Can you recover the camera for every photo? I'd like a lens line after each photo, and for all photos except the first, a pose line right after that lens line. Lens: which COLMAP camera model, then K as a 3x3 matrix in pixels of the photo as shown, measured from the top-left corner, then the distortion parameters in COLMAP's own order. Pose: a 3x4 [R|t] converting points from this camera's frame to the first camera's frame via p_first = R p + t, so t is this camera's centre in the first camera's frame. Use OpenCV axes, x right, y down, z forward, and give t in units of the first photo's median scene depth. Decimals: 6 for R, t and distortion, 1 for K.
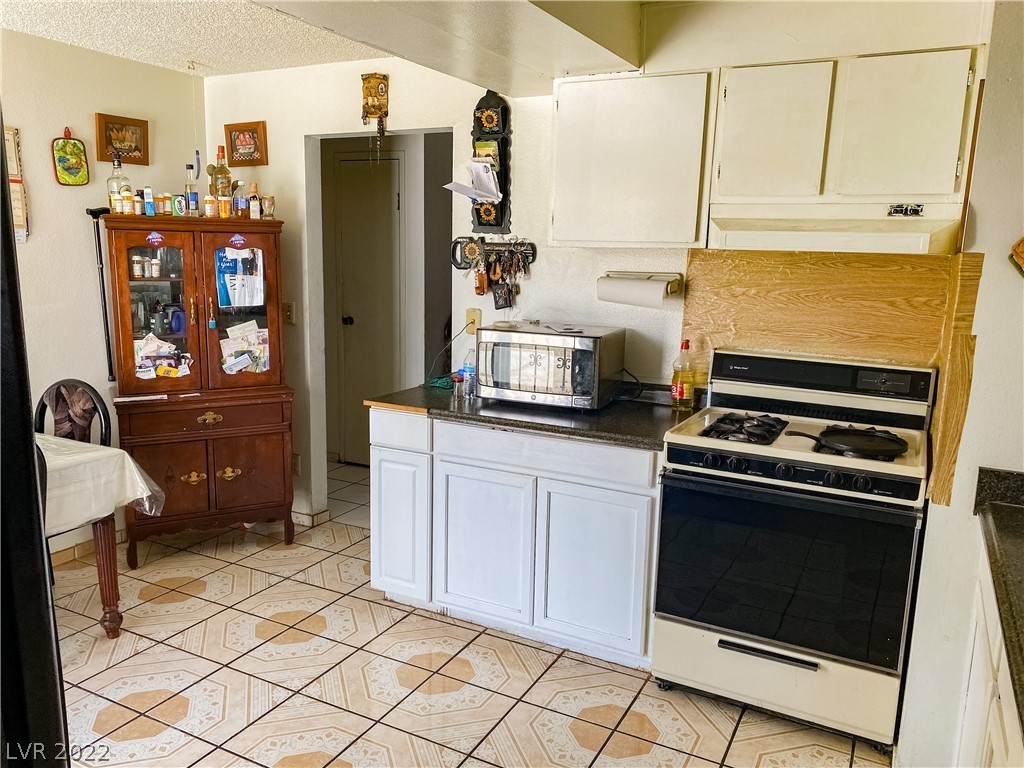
lens RADIAL K [[778.9, 0, 510.2], [0, 778.9, 393.2], [0, 0, 1]] dist [-0.003936, 0.005924]
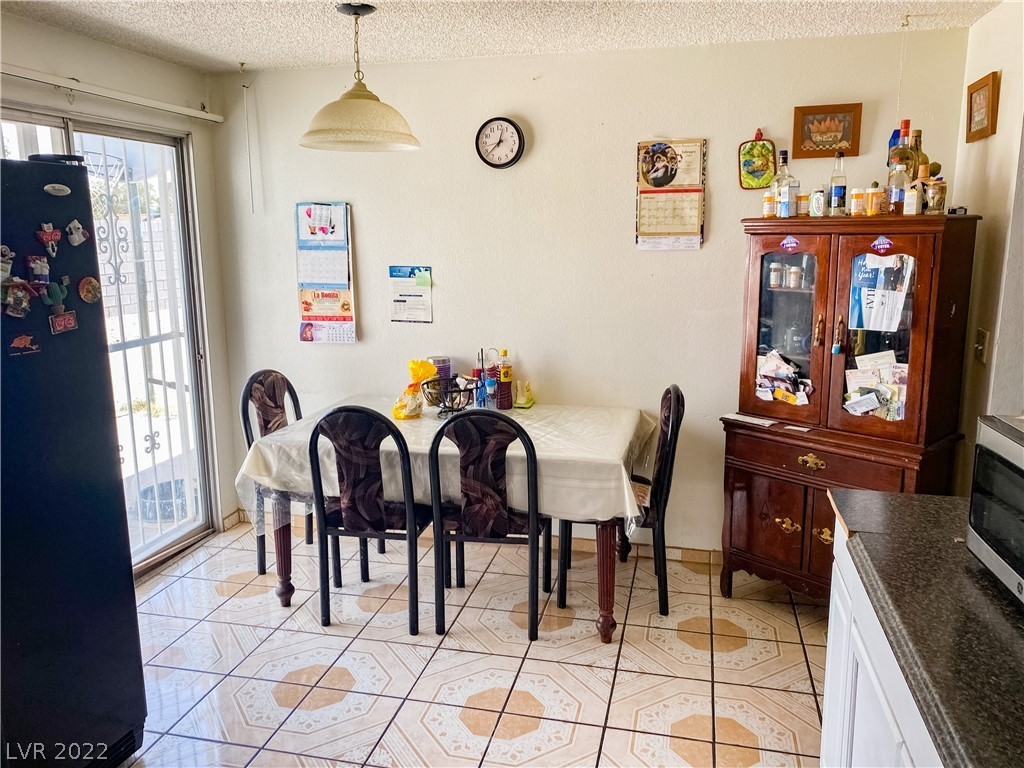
lens RADIAL K [[778.9, 0, 512.3], [0, 778.9, 377.0], [0, 0, 1]] dist [-0.003936, 0.005924]
pose [[0.248282, 0.154351, -0.956312, 0.307949], [-0.167645, 0.979174, 0.114516, -0.097018], [0.954071, 0.131888, 0.268987, 0.473592]]
